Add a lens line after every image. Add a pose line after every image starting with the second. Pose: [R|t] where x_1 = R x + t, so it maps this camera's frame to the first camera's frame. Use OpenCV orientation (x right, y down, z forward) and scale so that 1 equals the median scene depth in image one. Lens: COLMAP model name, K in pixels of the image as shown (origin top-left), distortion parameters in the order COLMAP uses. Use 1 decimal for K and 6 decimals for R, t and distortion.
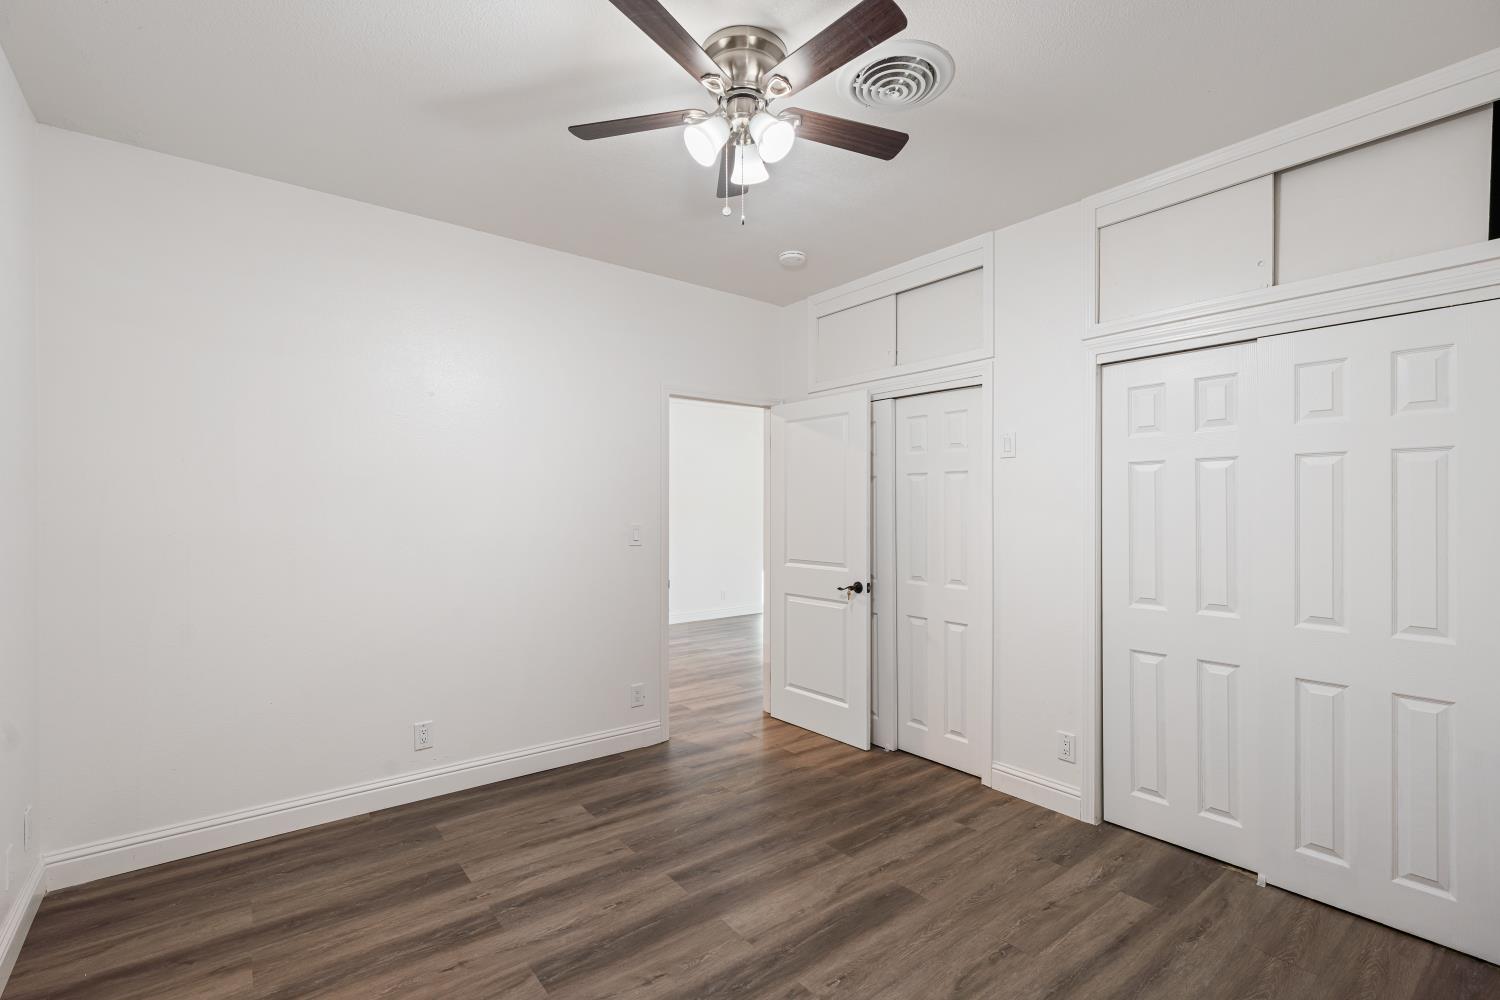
lens RADIAL K [[685.2, 0, 749.4], [0, 685.2, 507.3], [0, 0, 1]] dist [0.000539, -0.000578]
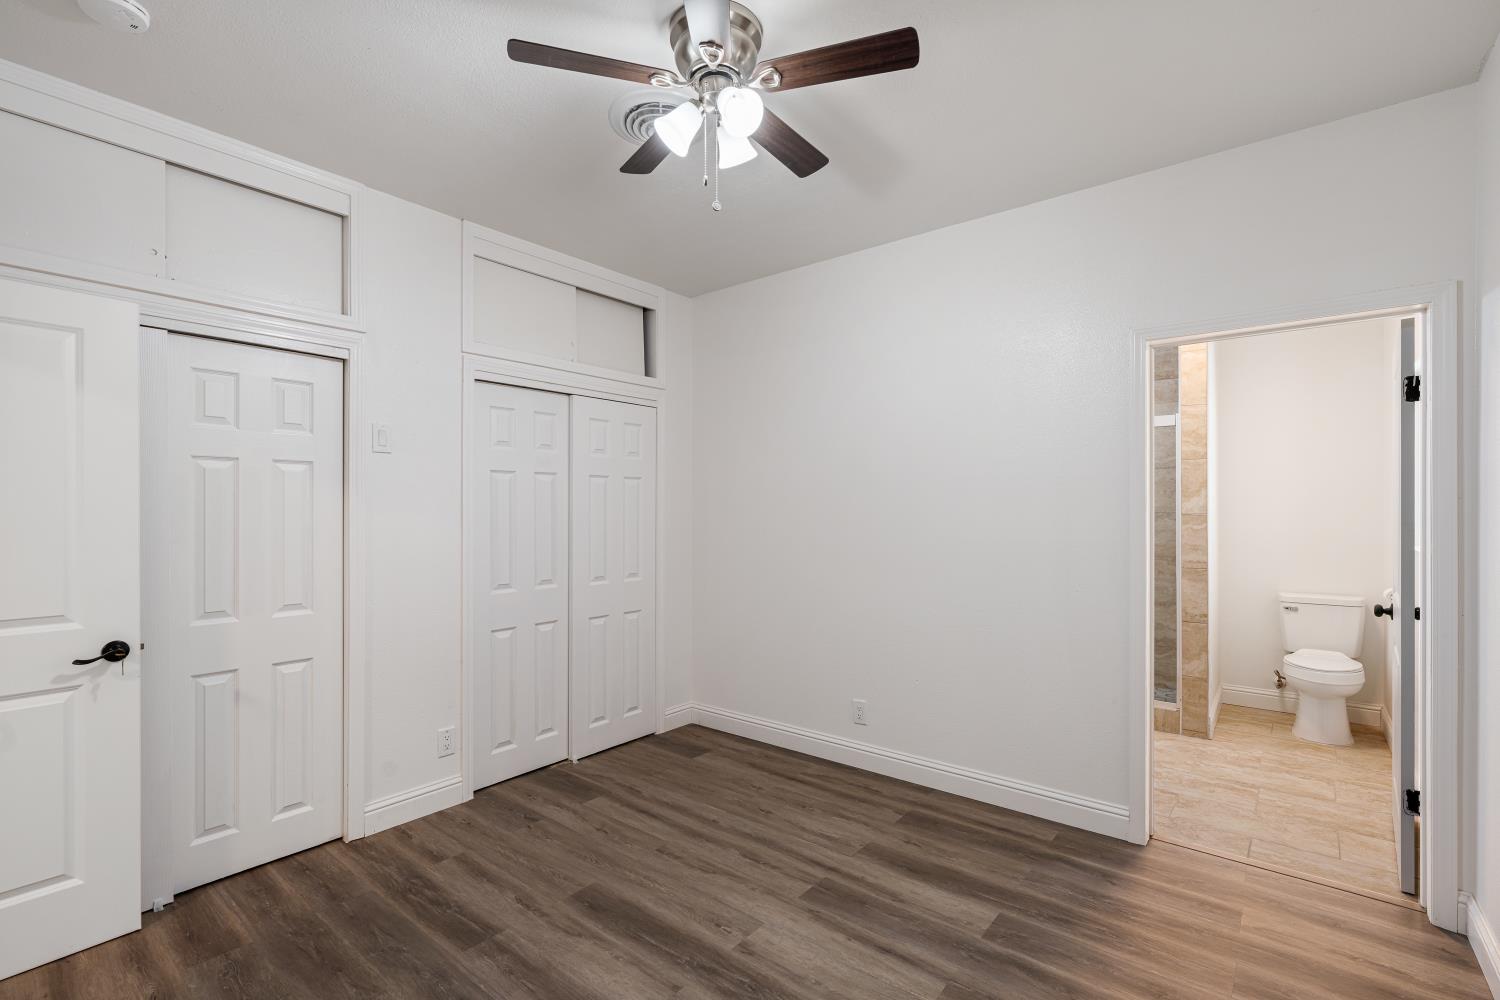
lens RADIAL K [[685.2, 0, 748.2], [0, 685.2, 503.0], [0, 0, 1]] dist [0.000539, -0.000578]
pose [[-0.231165, 0.007884, 0.972883, -0.714180], [-0.002330, 0.999960, -0.008657, -0.000776], [-0.972912, -0.004267, -0.231137, 0.884498]]
